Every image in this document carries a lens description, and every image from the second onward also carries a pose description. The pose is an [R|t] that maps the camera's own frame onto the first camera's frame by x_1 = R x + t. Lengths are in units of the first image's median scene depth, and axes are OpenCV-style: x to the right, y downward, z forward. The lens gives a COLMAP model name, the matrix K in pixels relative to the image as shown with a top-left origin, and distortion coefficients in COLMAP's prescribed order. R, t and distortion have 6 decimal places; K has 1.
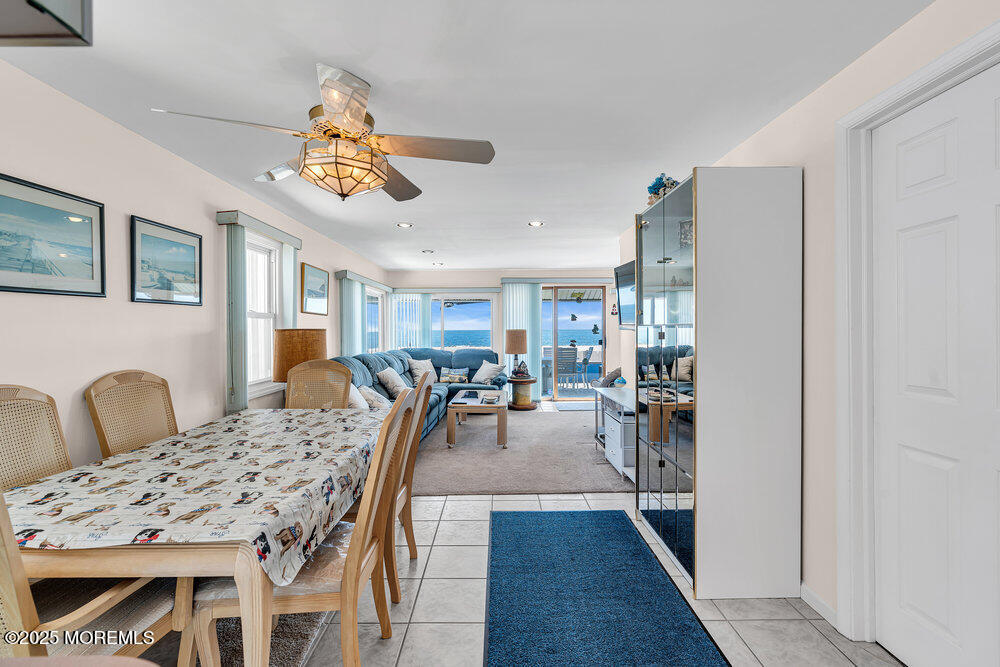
lens RADIAL K [[449.3, 0, 501.3], [0, 449.3, 335.9], [0, 0, 1]] dist [-0.009873, 0.004048]
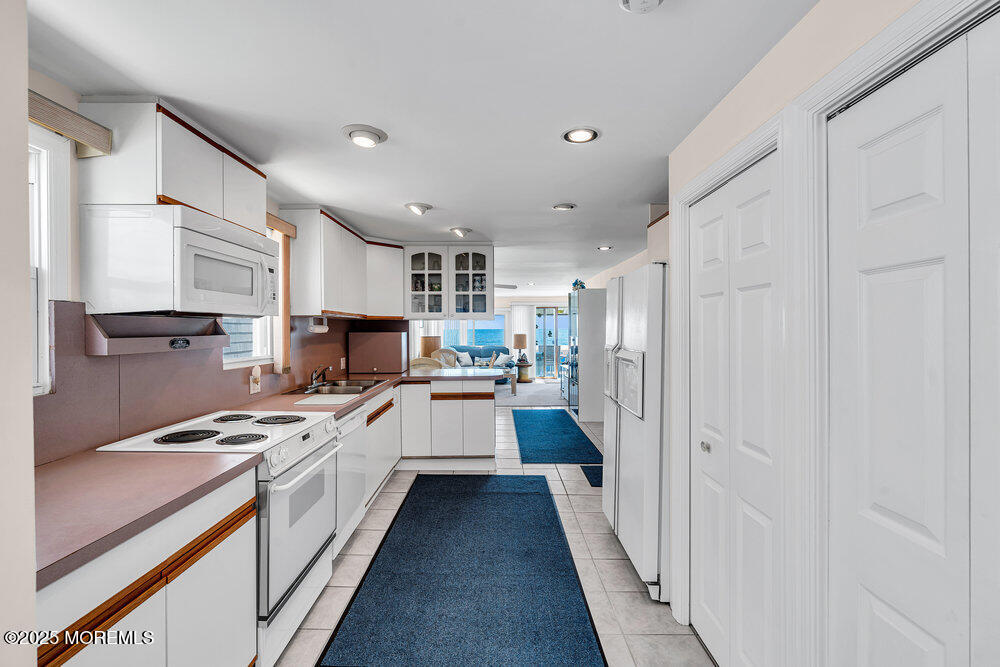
lens RADIAL K [[449.3, 0, 496.3], [0, 449.3, 332.8], [0, 0, 1]] dist [-0.009873, 0.004048]
pose [[0.999933, 0.001019, -0.011572, -0.034947], [-0.001071, 0.999989, -0.004535, -0.011207], [0.011567, 0.004548, 0.999923, -0.646175]]
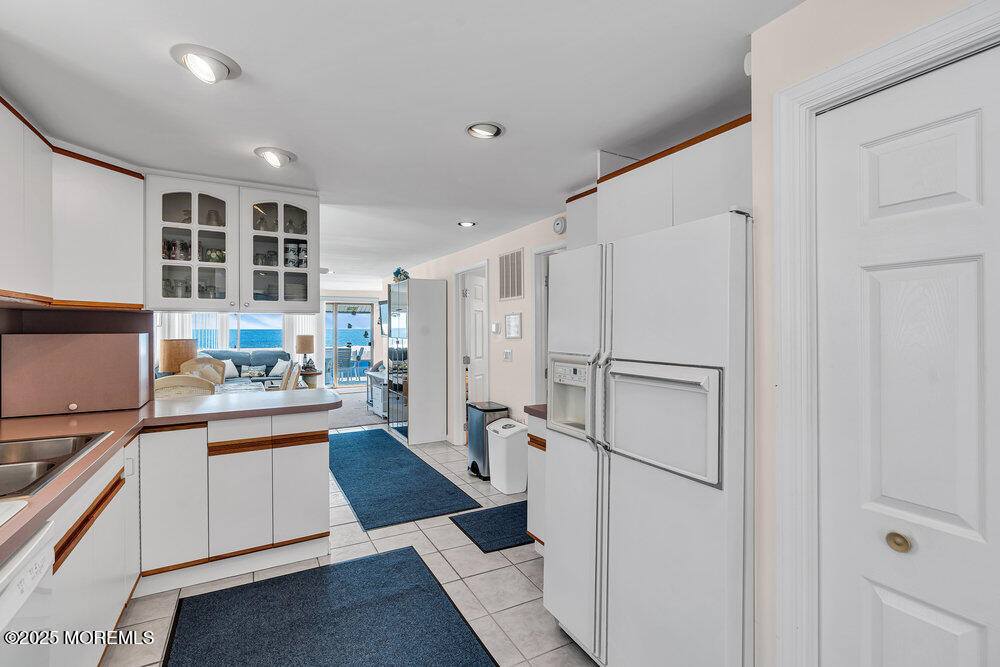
lens RADIAL K [[449.3, 0, 497.6], [0, 449.3, 328.3], [0, 0, 1]] dist [-0.009873, 0.004048]
pose [[0.879601, 0.003923, 0.475697, -0.099142], [0.003661, 0.999881, -0.015016, -0.012395], [-0.475699, 0.014950, 0.879481, -0.439383]]
